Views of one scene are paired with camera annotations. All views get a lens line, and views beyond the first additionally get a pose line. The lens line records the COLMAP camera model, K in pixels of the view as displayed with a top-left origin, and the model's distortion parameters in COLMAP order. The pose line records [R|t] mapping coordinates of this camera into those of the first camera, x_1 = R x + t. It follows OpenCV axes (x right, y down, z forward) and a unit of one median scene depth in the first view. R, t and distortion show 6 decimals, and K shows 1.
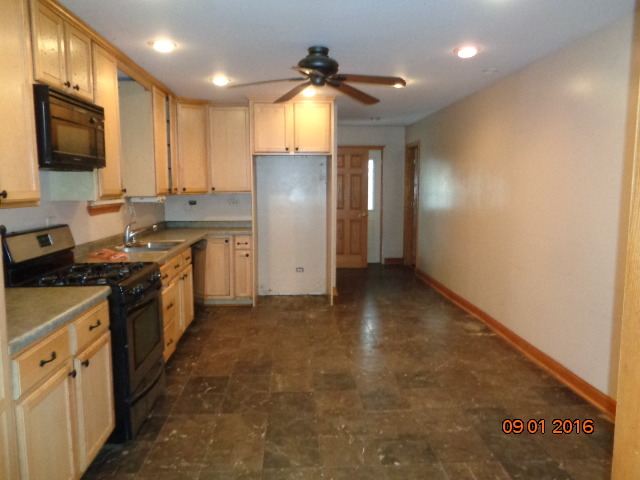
lens RADIAL K [[484.1, 0, 322.9], [0, 484.1, 237.5], [0, 0, 1]] dist [0.021090, -0.002601]
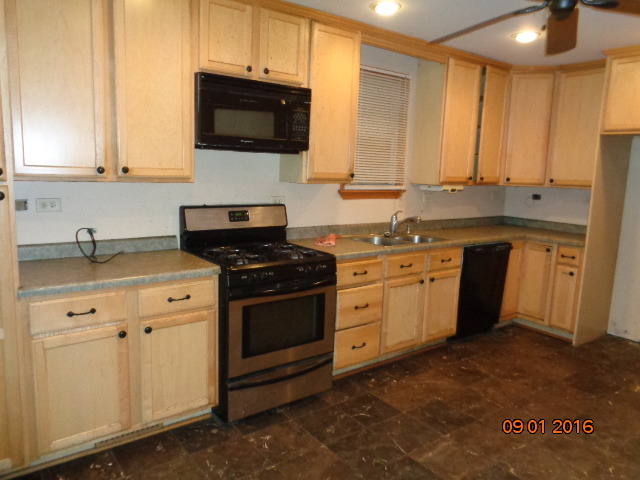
lens RADIAL K [[484.1, 0, 322.9], [0, 484.1, 237.5], [0, 0, 1]] dist [0.021090, -0.002601]
pose [[0.553911, 0.141152, -0.820523, 0.284346], [-0.124906, 0.988459, 0.085721, -0.041028], [0.823153, 0.055006, 0.565149, 0.344124]]
